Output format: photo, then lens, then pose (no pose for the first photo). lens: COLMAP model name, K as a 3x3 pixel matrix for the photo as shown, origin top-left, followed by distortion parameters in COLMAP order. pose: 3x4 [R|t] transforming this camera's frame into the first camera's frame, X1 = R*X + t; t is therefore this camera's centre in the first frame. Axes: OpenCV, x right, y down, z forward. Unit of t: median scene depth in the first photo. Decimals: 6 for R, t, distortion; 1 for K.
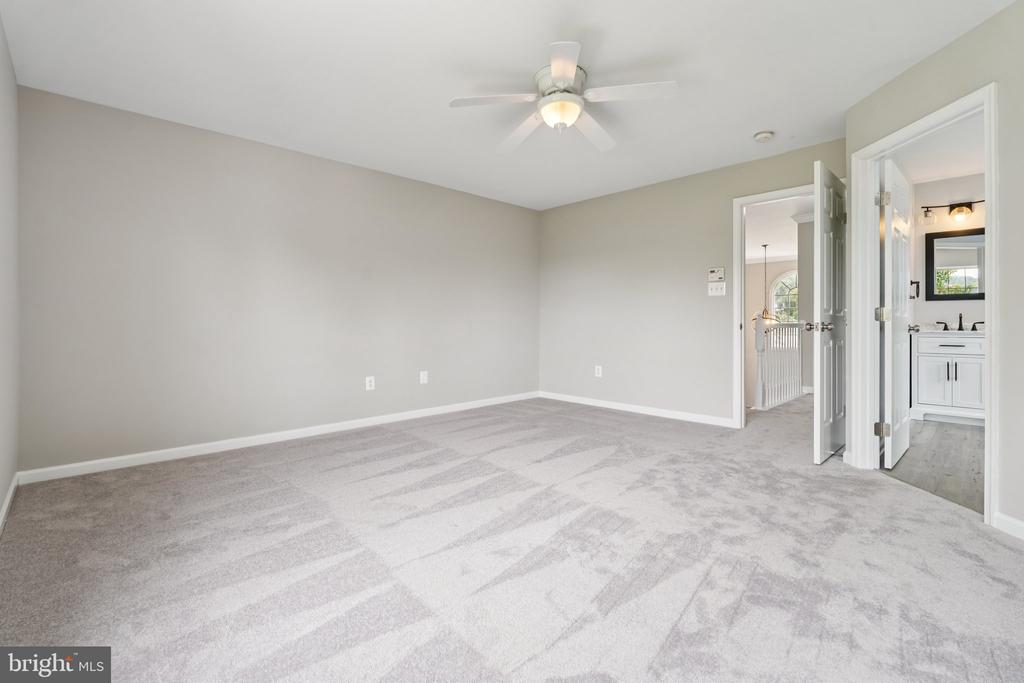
lens RADIAL K [[464.5, 0, 521.3], [0, 464.5, 331.2], [0, 0, 1]] dist [-0.004142, -0.000297]
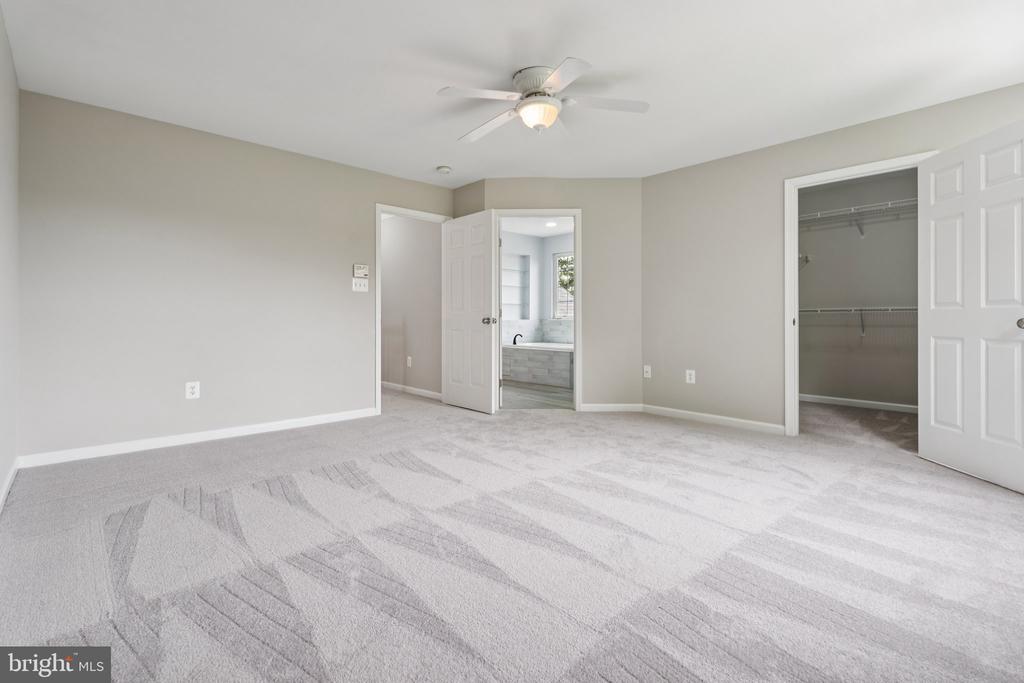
lens RADIAL K [[464.5, 0, 504.9], [0, 464.5, 321.0], [0, 0, 1]] dist [-0.004142, -0.000297]
pose [[0.019228, 0.000404, 0.999815, -0.625297], [0.011498, 0.999934, -0.000625, -0.007484], [-0.999749, 0.011507, 0.019222, 0.688780]]
